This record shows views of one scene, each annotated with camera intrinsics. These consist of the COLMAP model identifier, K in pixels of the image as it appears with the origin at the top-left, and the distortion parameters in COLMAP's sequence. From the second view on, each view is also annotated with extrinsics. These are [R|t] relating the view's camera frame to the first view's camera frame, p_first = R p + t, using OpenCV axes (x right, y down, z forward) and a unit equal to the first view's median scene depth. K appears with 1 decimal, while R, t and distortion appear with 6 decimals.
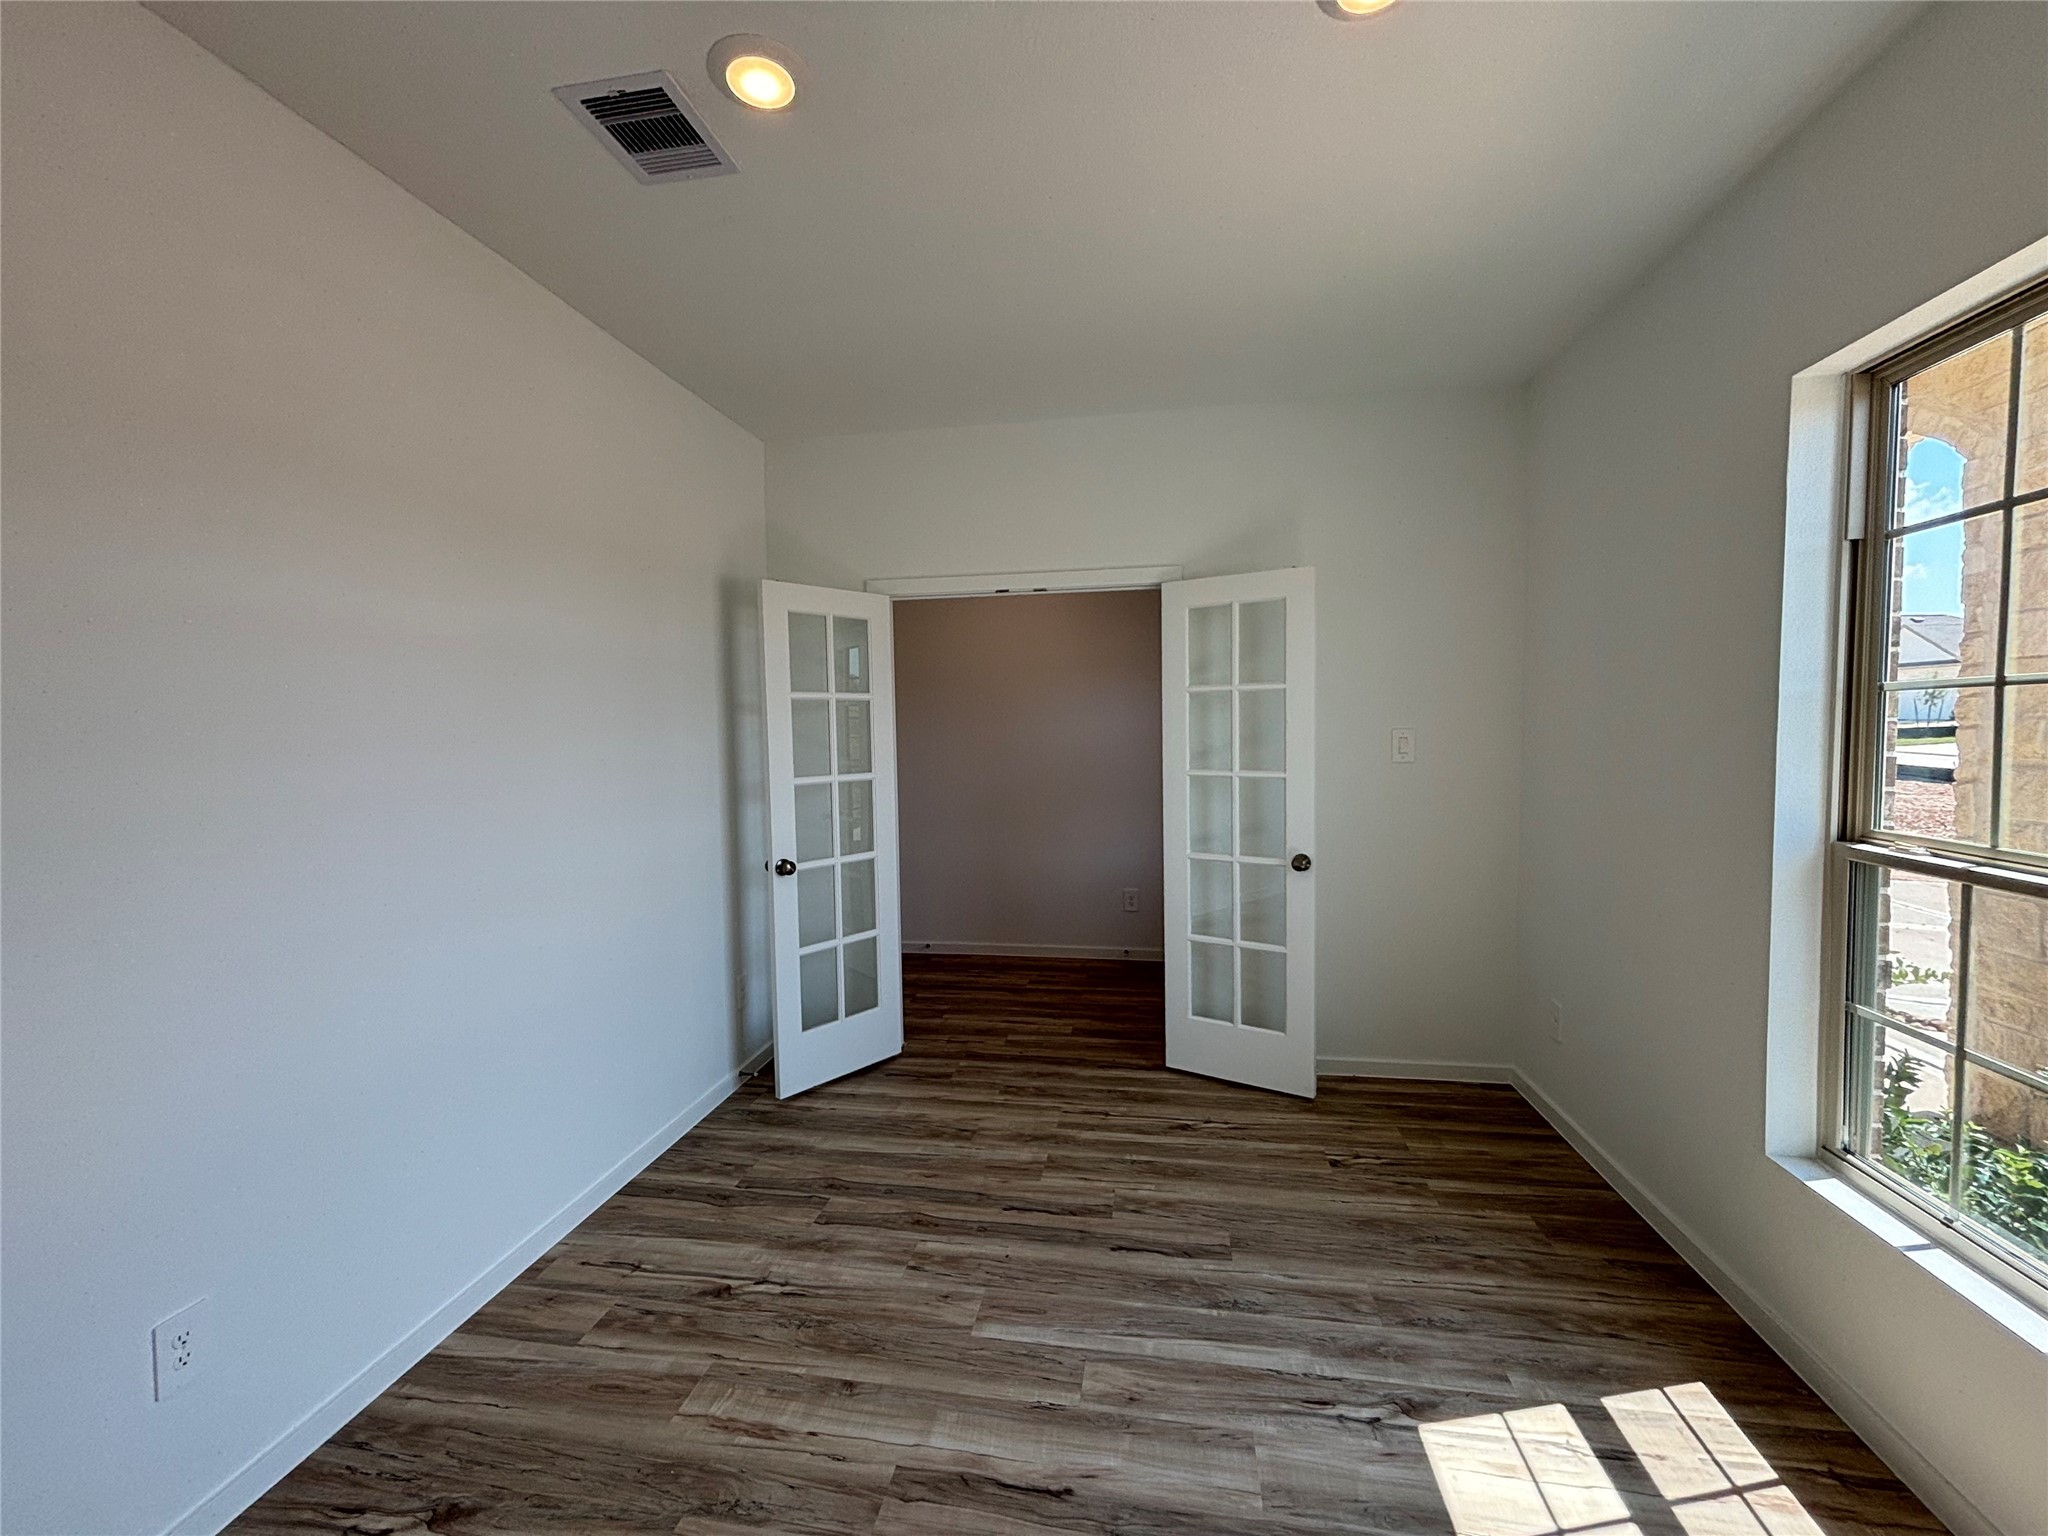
lens RADIAL K [[826.8, 0, 1022.6], [0, 826.8, 771.8], [0, 0, 1]] dist [-0.000588, 0.004773]
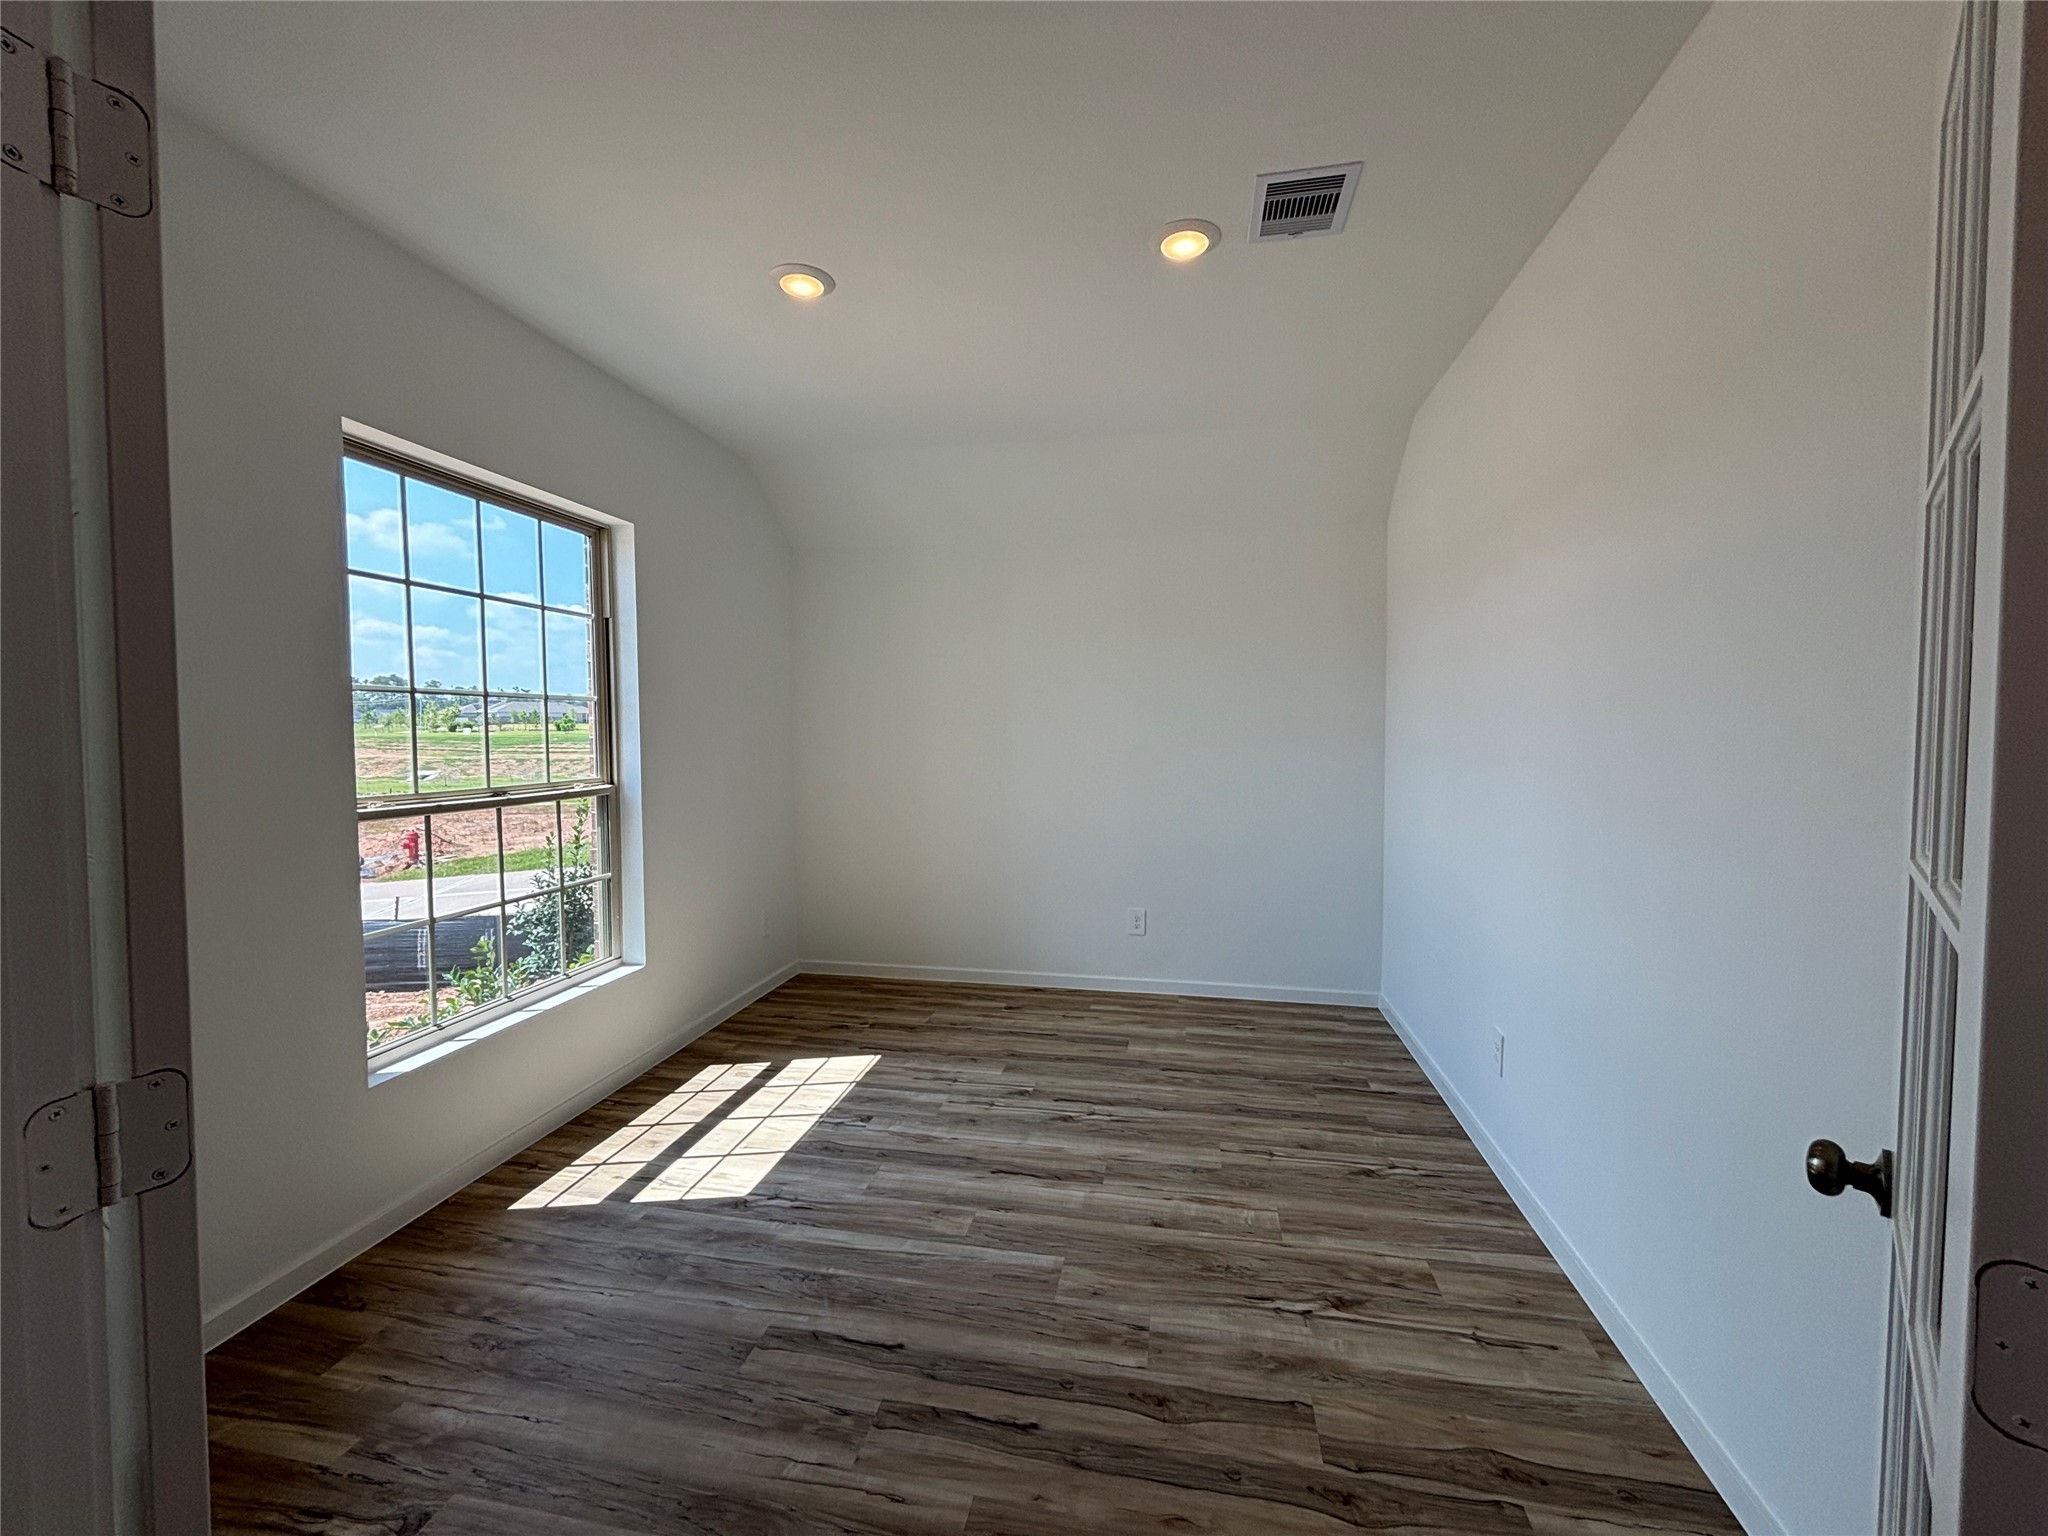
lens RADIAL K [[833.9, 0, 1024.0], [0, 833.9, 768.0], [0, 0, 1]] dist [0.002303, 0.000677]
pose [[-0.999548, 0.019414, 0.022962, -0.044929], [0.021719, 0.994255, 0.104814, -0.076787], [-0.020795, 0.105265, -0.994227, 1.958163]]
